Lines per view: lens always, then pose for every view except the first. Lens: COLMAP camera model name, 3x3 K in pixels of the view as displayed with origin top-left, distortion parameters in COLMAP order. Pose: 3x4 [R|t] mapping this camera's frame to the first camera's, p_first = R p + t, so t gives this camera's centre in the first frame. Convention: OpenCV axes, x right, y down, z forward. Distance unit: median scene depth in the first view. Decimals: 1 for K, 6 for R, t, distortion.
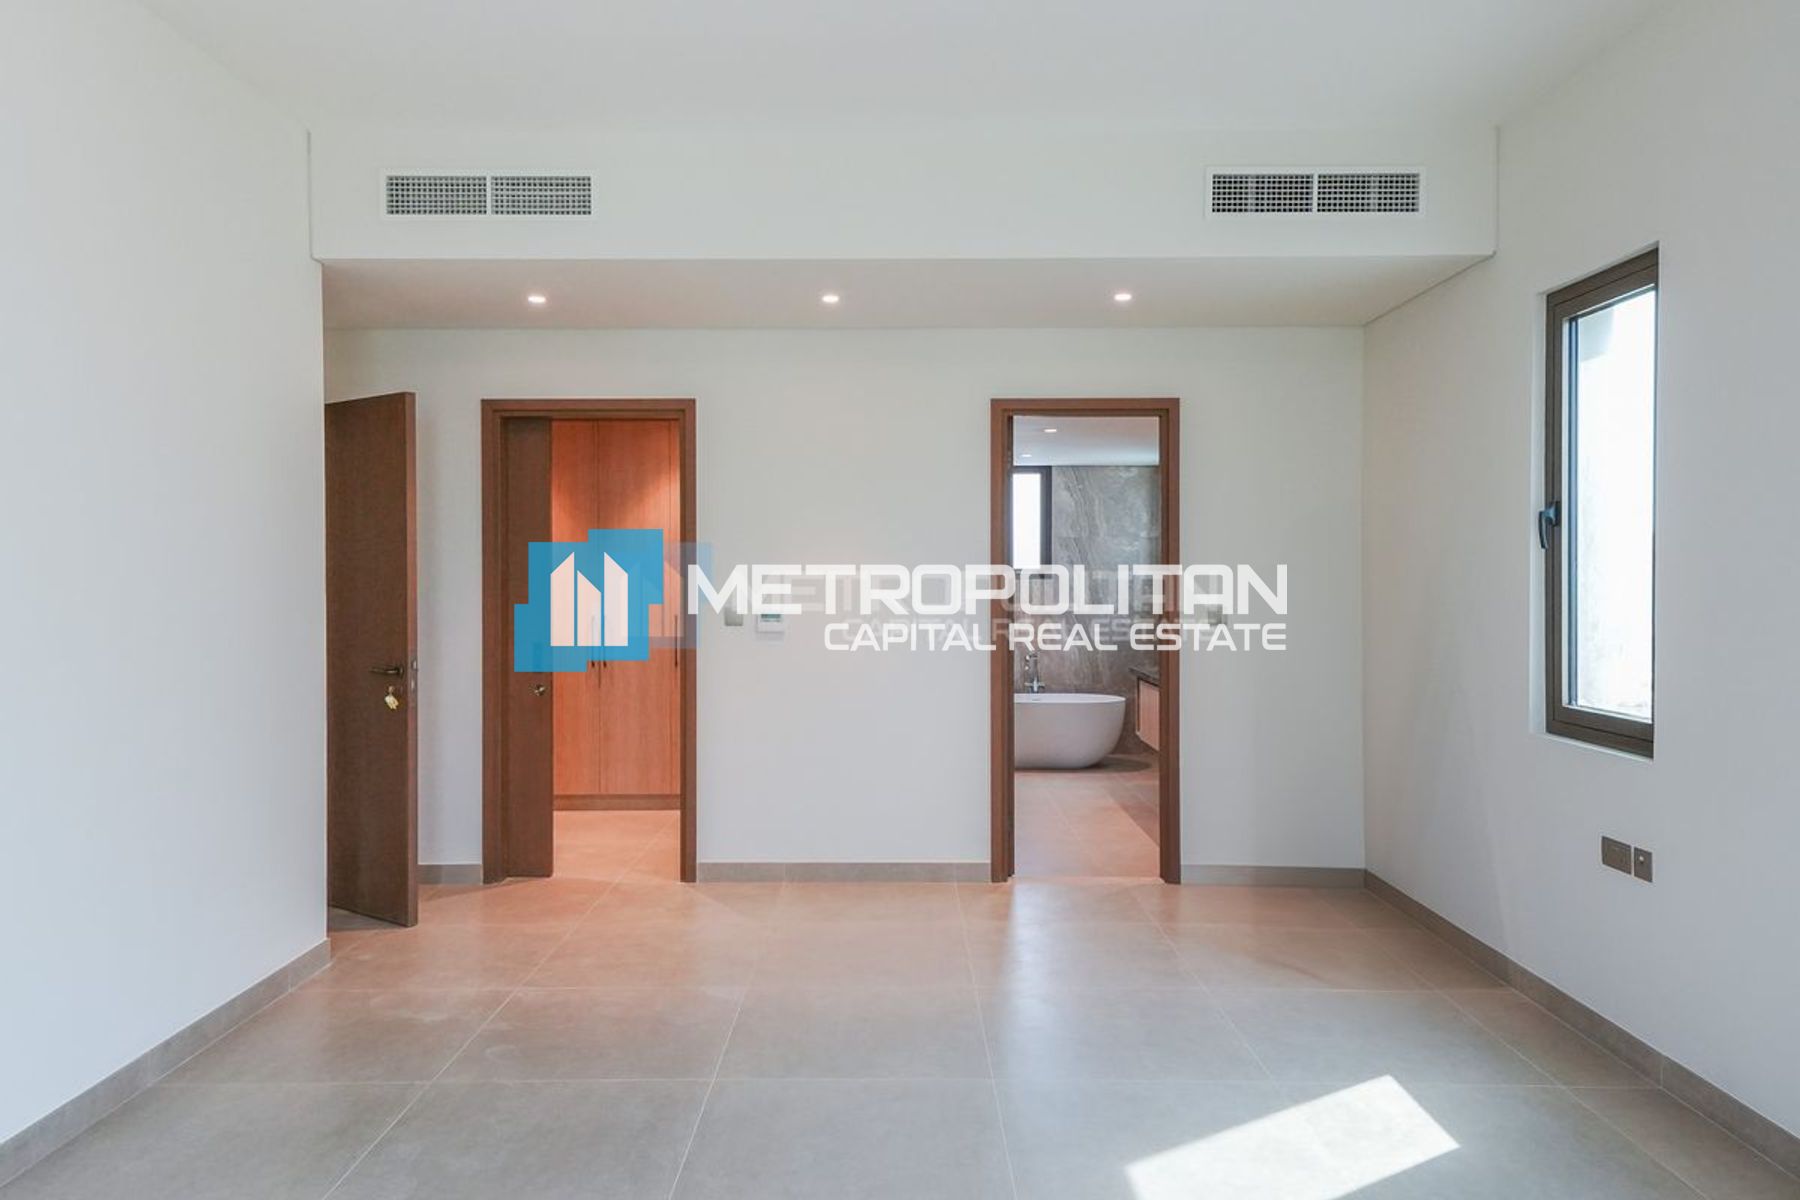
lens RADIAL K [[1265.4, 0, 895.4], [0, 1265.4, 600.4], [0, 0, 1]] dist [0.045437, -0.002493]
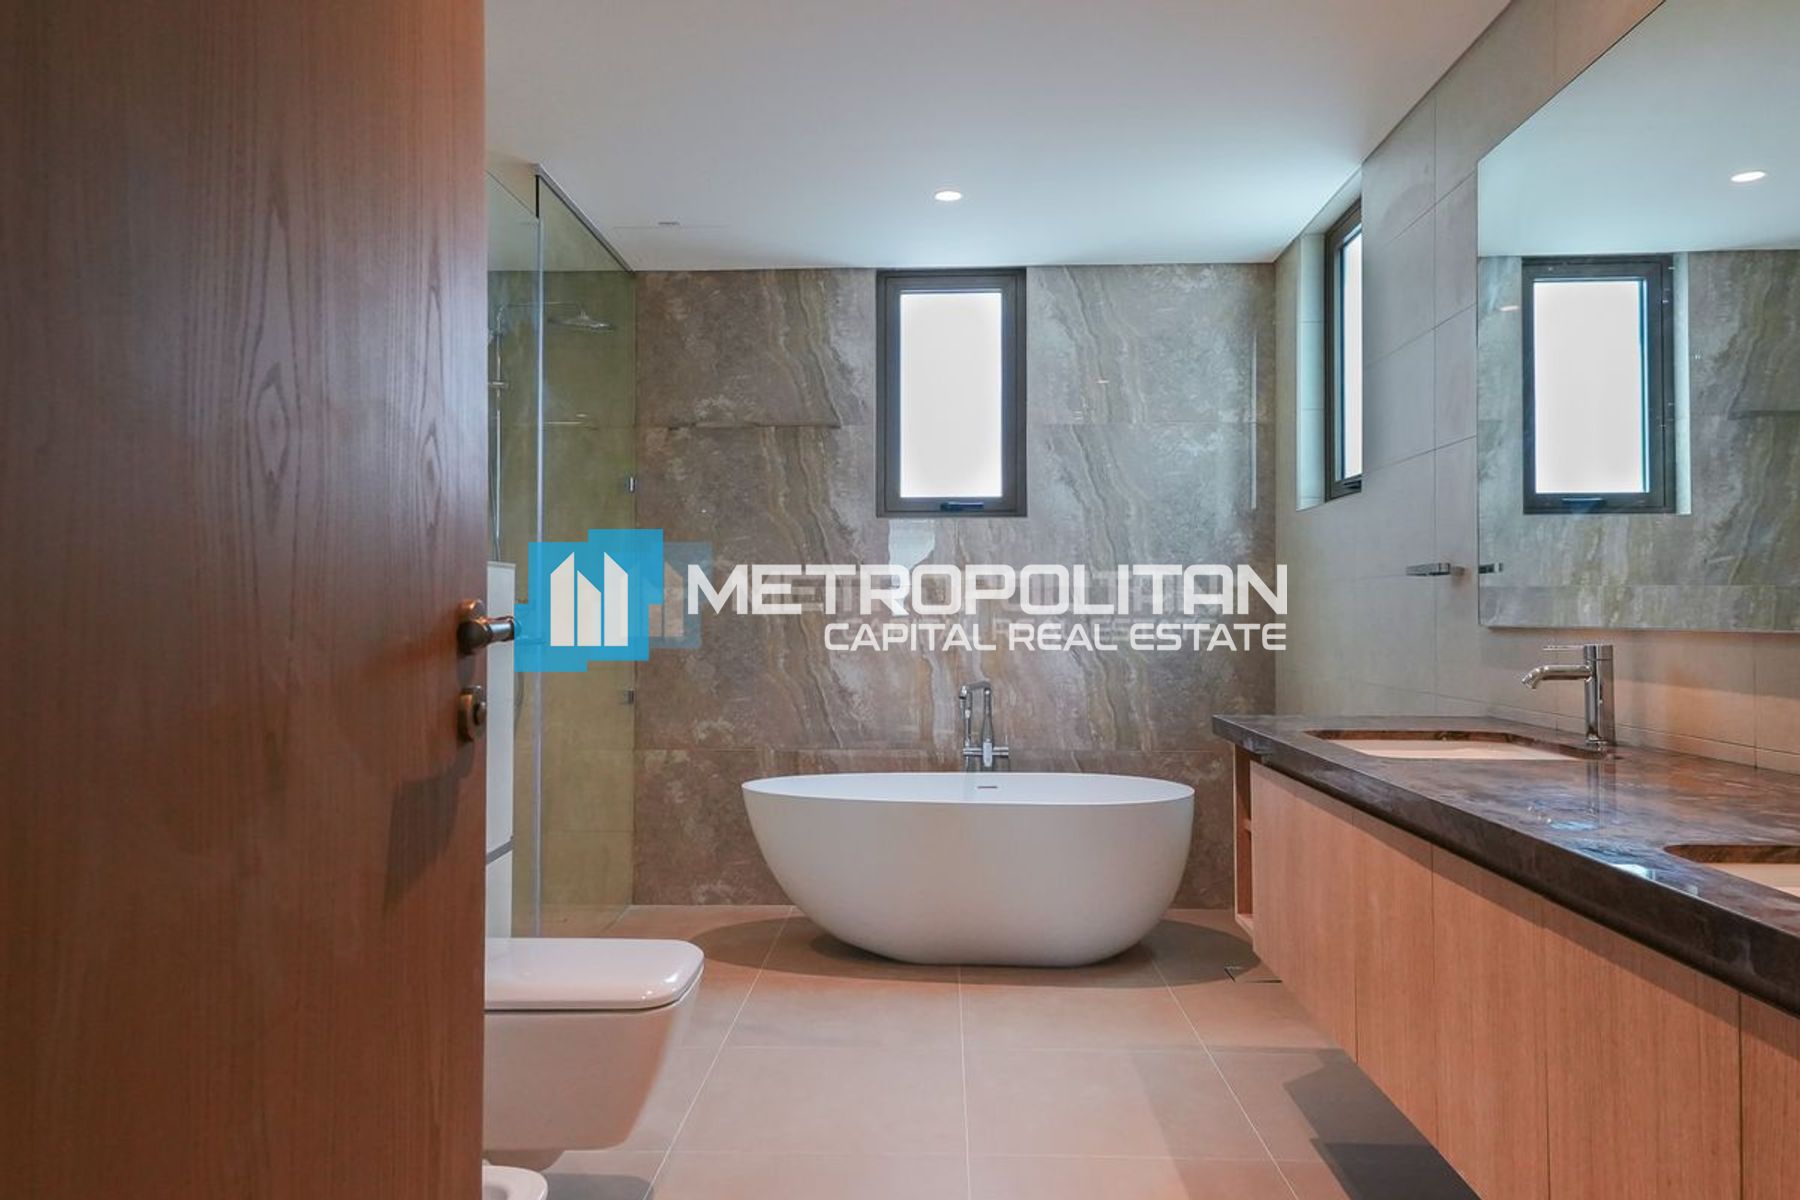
lens RADIAL K [[1265.4, 0, 904.6], [0, 1265.4, 596.2], [0, 0, 1]] dist [0.045437, -0.002493]
pose [[0.999408, -0.004681, -0.034078, 0.095717], [0.003674, 0.999556, -0.029557, 0.025052], [0.034201, 0.029414, 0.998982, 0.549278]]
